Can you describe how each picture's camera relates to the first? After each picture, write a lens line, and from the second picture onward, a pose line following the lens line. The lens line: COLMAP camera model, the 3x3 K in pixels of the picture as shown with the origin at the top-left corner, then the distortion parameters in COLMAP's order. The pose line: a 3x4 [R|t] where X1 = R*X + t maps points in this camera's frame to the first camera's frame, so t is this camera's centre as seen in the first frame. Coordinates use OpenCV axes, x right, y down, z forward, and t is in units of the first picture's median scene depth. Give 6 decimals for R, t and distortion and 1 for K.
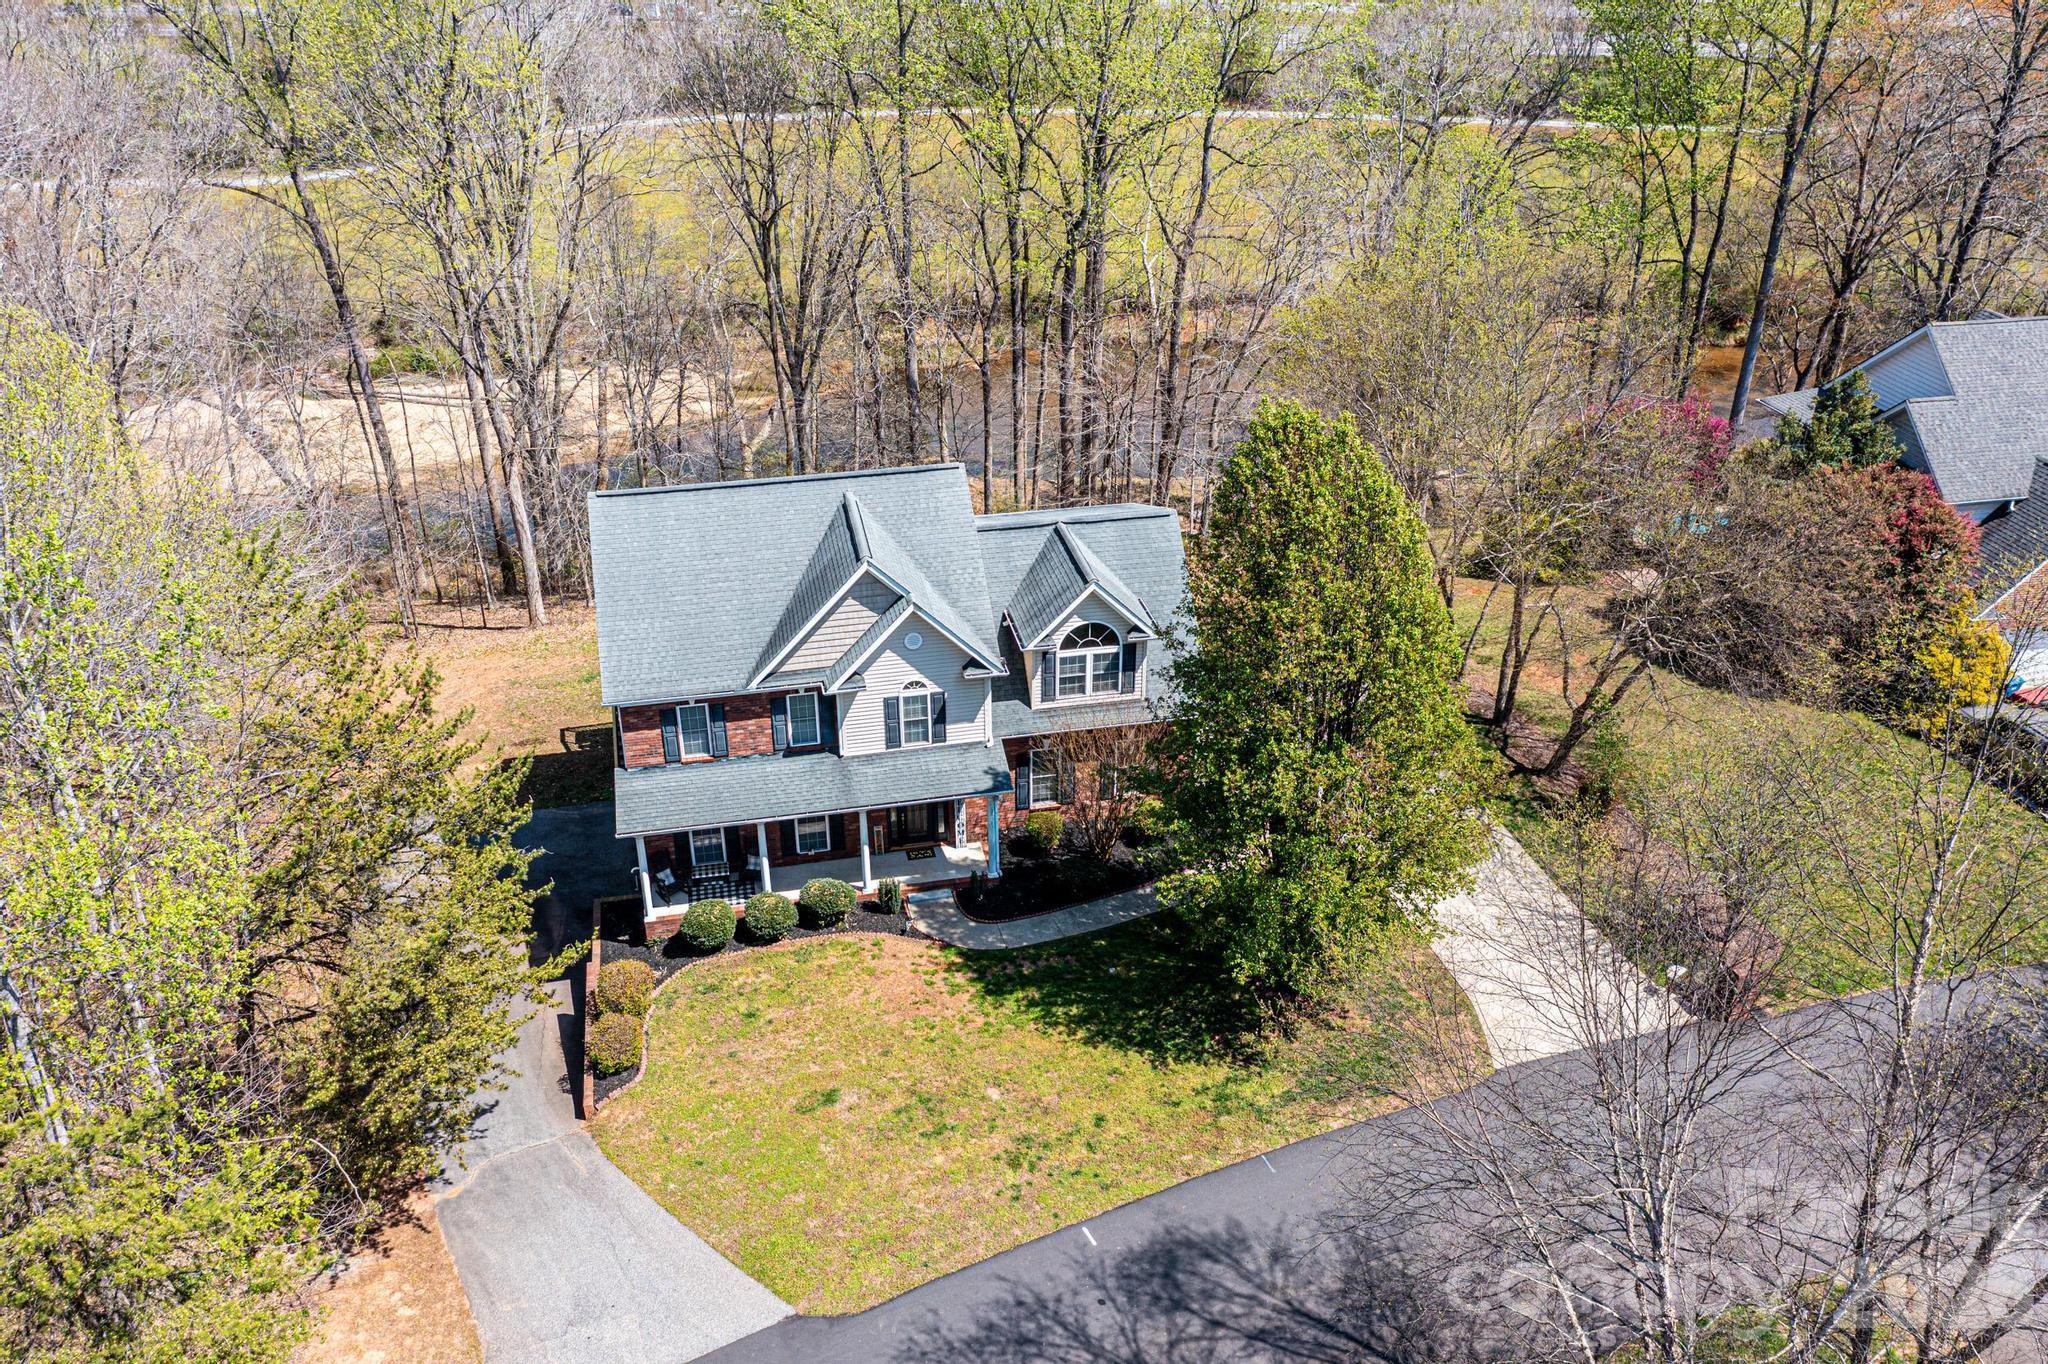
lens RADIAL K [[1611.4, 0, 1026.2], [0, 1611.4, 679.3], [0, 0, 1]] dist [0.012851, 0.000474]
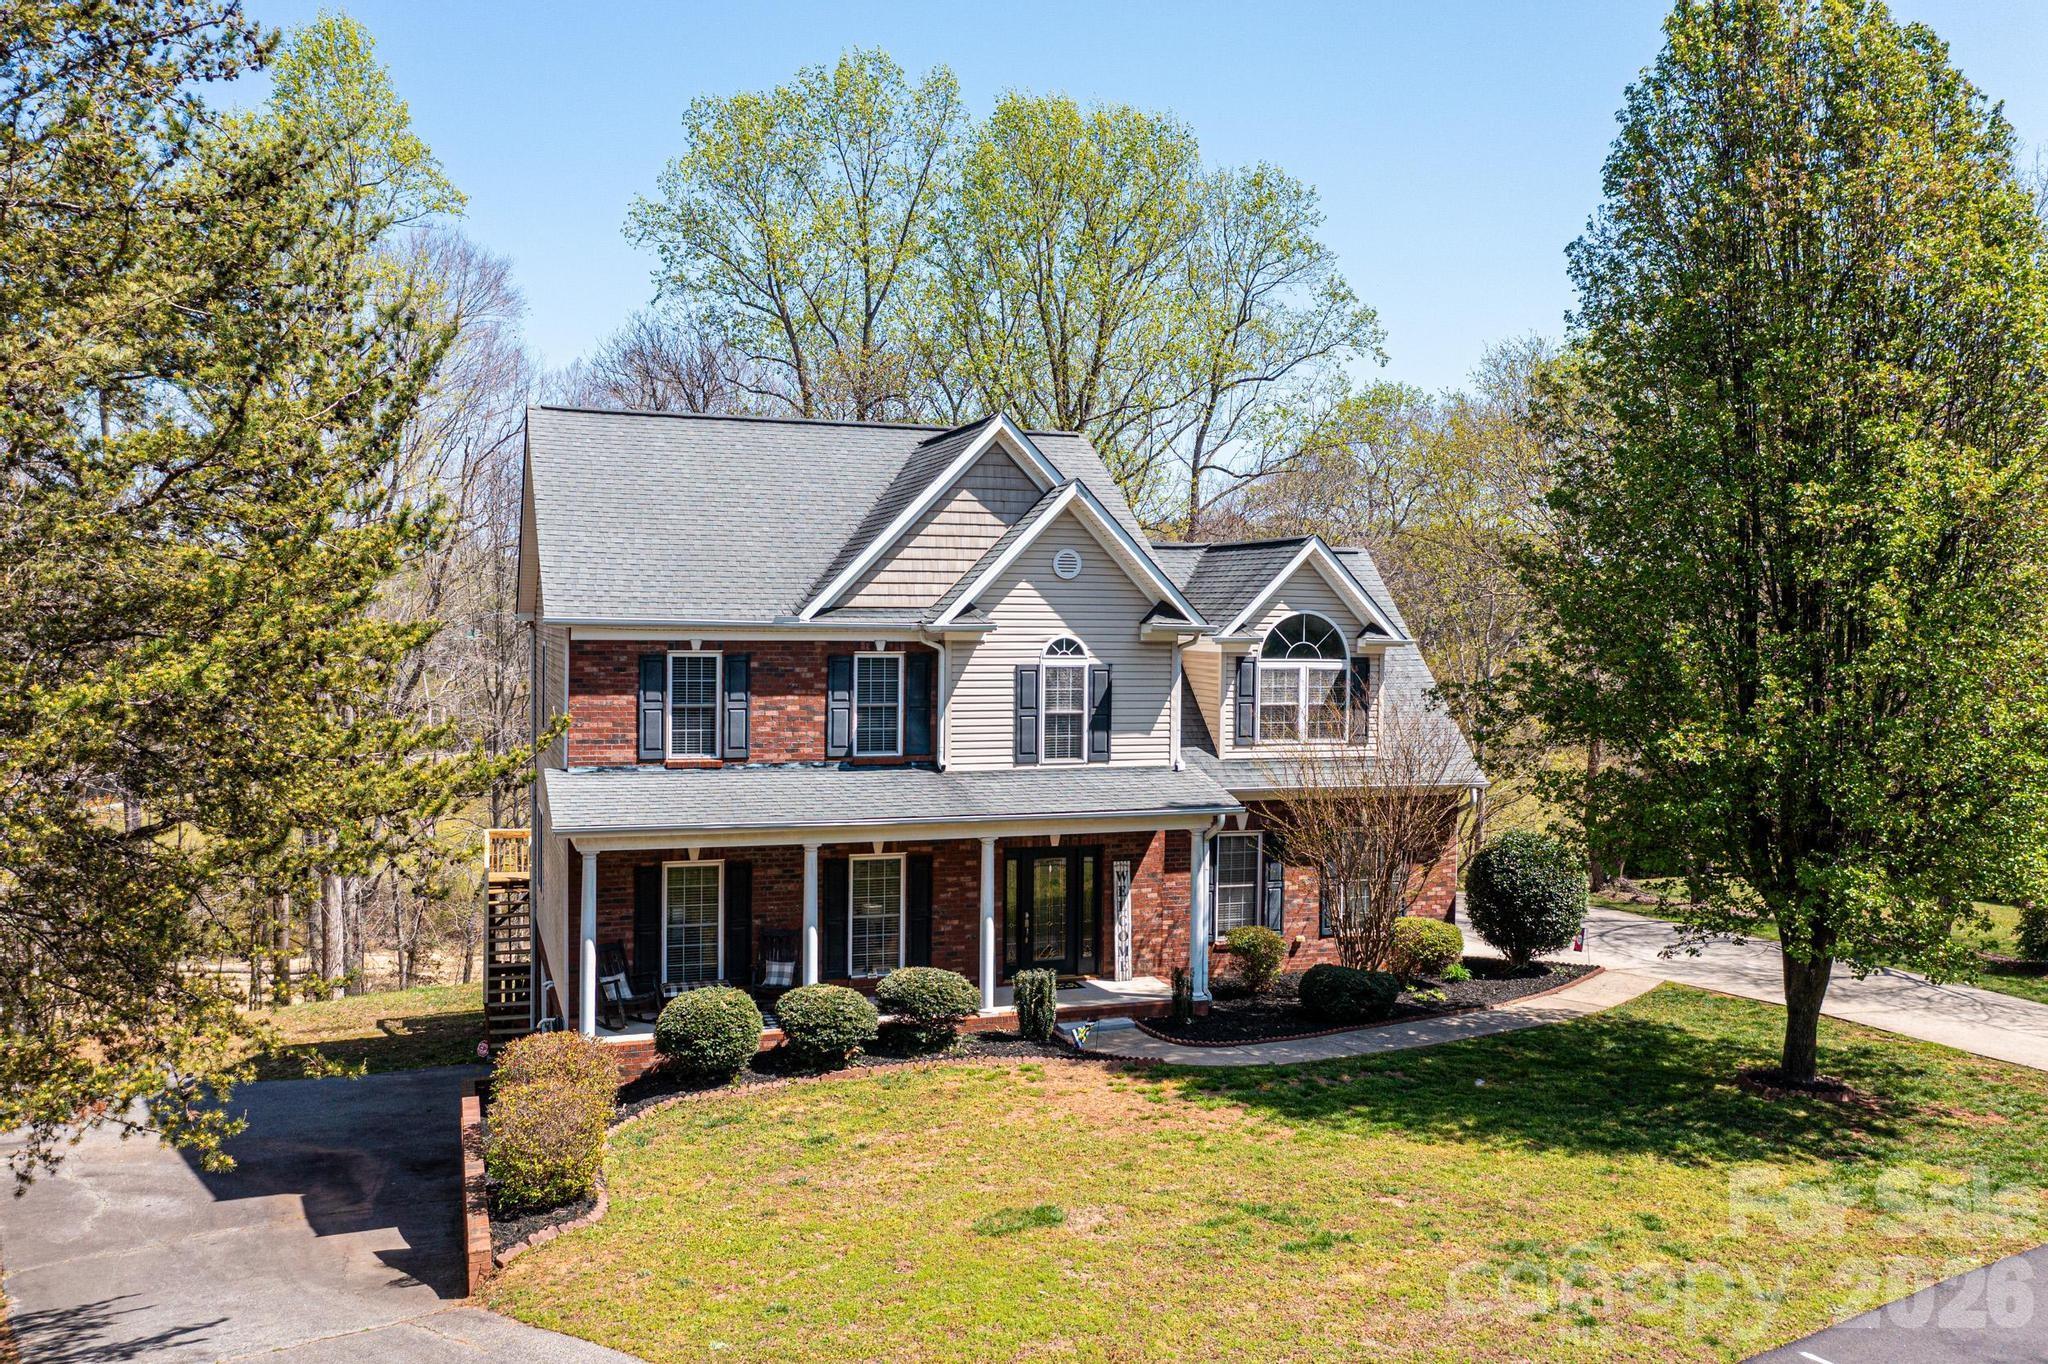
lens RADIAL K [[1611.4, 0, 1027.7], [0, 1611.4, 673.6], [0, 0, 1]] dist [0.012851, 0.000474]
pose [[0.991491, 0.007622, 0.129955, -0.160229], [0.052395, 0.890491, -0.451973, 0.283039], [-0.119168, 0.454936, 0.882515, 0.467741]]
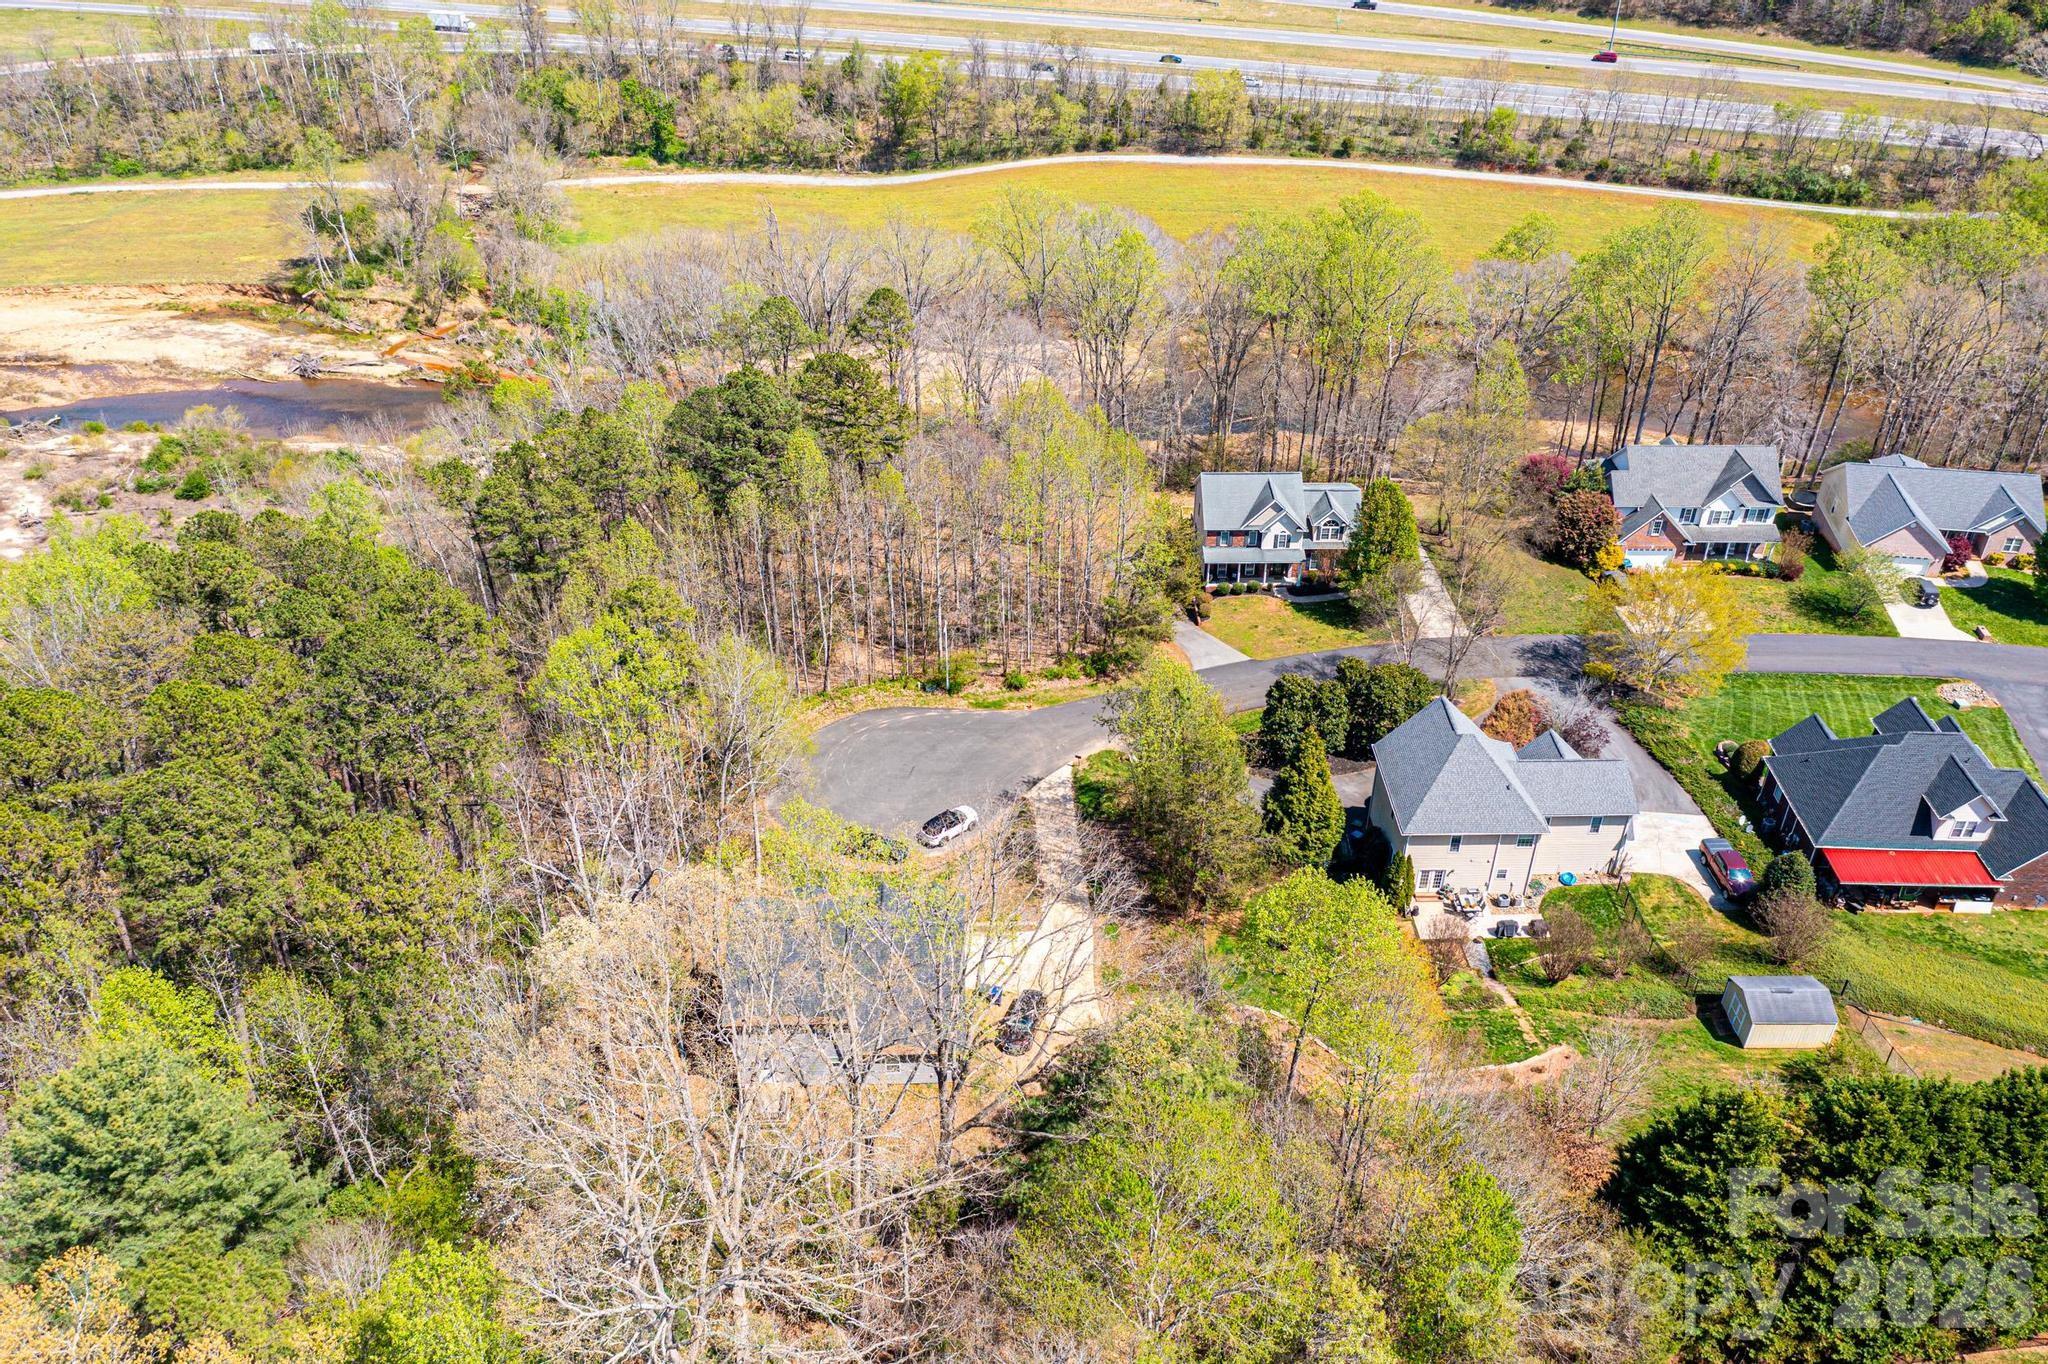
lens RADIAL K [[1611.4, 0, 1028.8], [0, 1611.4, 666.5], [0, 0, 1]] dist [0.012851, 0.000474]
pose [[0.983872, 0.111825, -0.139608, -0.093043], [-0.098833, 0.990387, 0.096778, 0.008725], [0.149088, -0.081419, 0.985466, -2.846892]]
